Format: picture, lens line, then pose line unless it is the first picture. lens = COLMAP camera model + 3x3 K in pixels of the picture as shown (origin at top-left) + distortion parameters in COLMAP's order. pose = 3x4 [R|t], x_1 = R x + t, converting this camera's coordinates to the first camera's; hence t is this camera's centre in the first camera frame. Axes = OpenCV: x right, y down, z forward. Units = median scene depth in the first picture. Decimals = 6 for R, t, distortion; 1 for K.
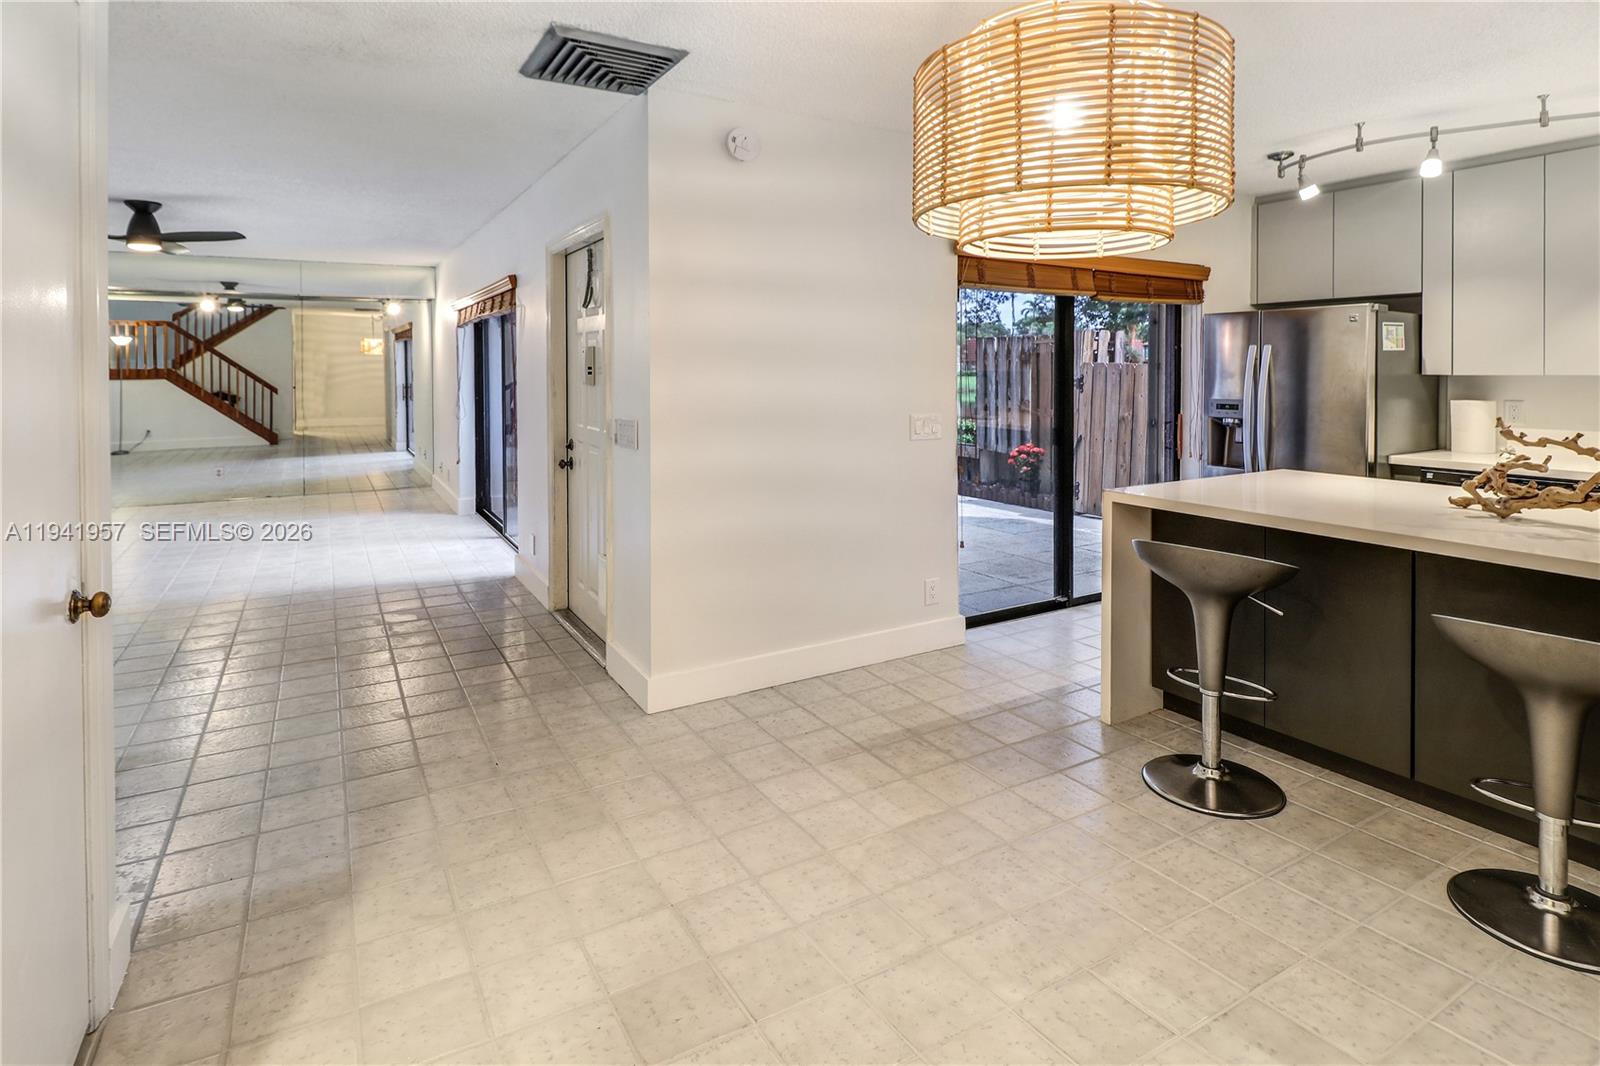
lens RADIAL K [[819.8, 0, 800.0], [0, 819.8, 533.0], [0, 0, 1]] dist [-0.036288, -0.000483]
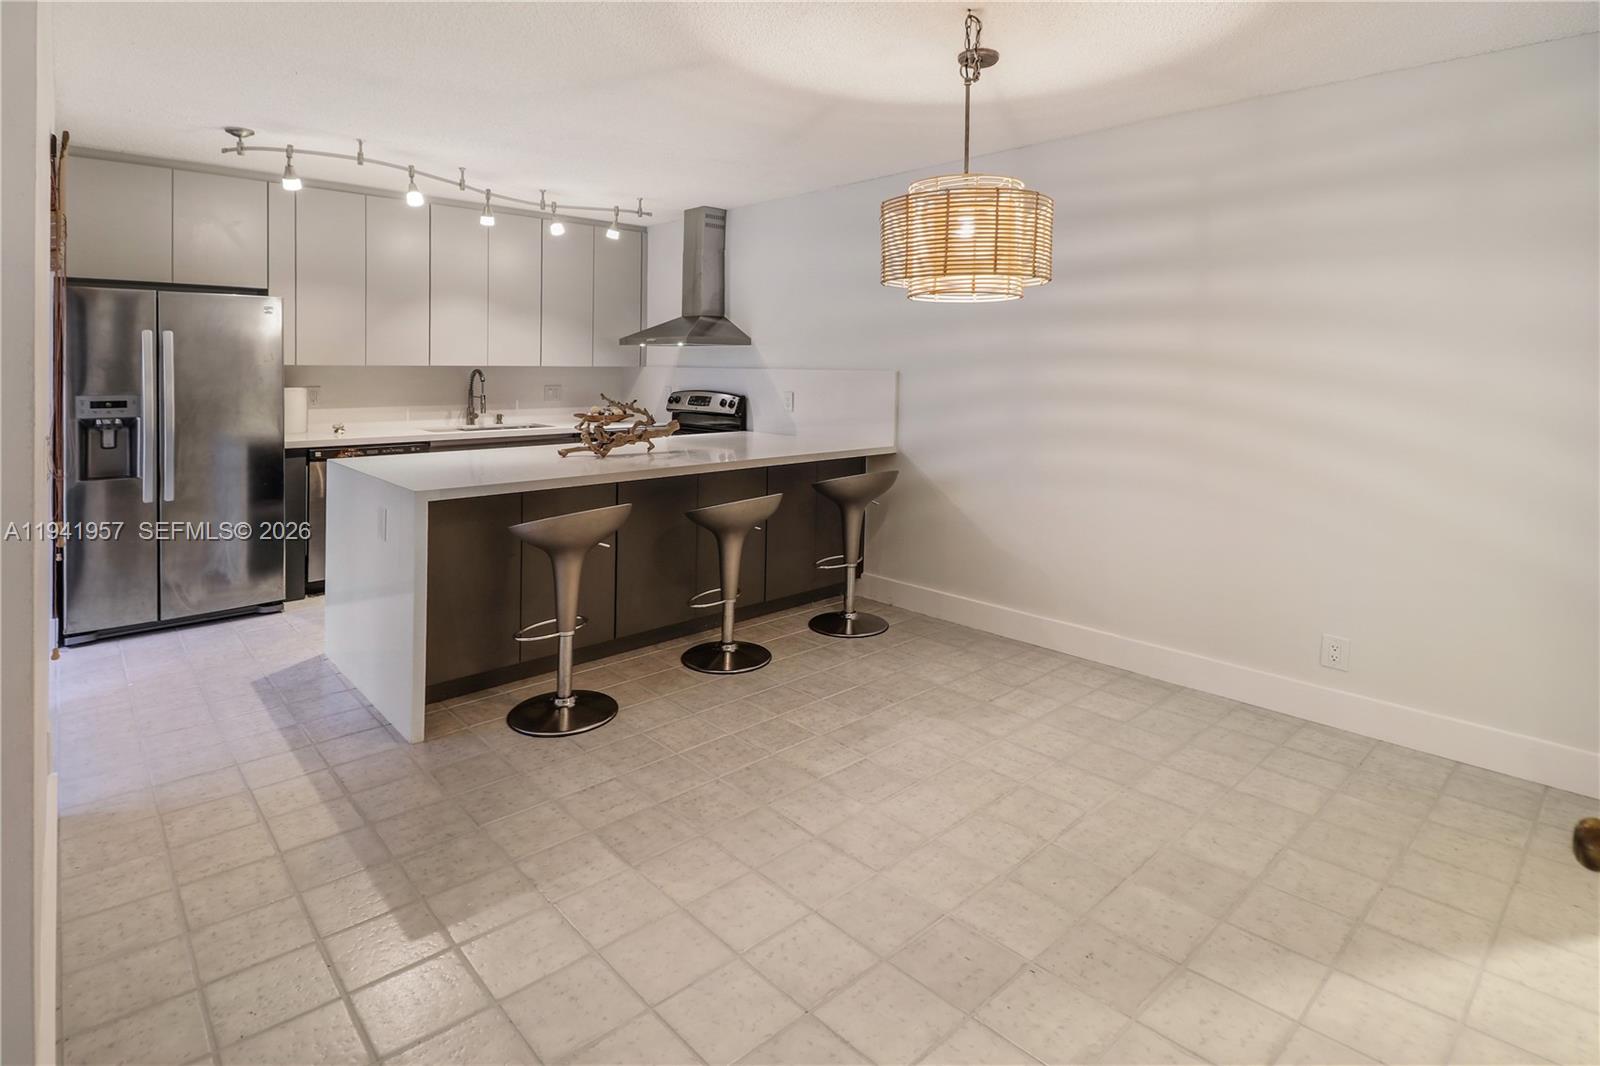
lens RADIAL K [[819.8, 0, 800.0], [0, 819.8, 533.0], [0, 0, 1]] dist [-0.036288, -0.000483]
pose [[-0.183979, -0.202435, 0.961858, -0.672004], [0.182599, 0.954490, 0.235811, -0.165900], [-0.965820, 0.219019, -0.138642, 0.791270]]
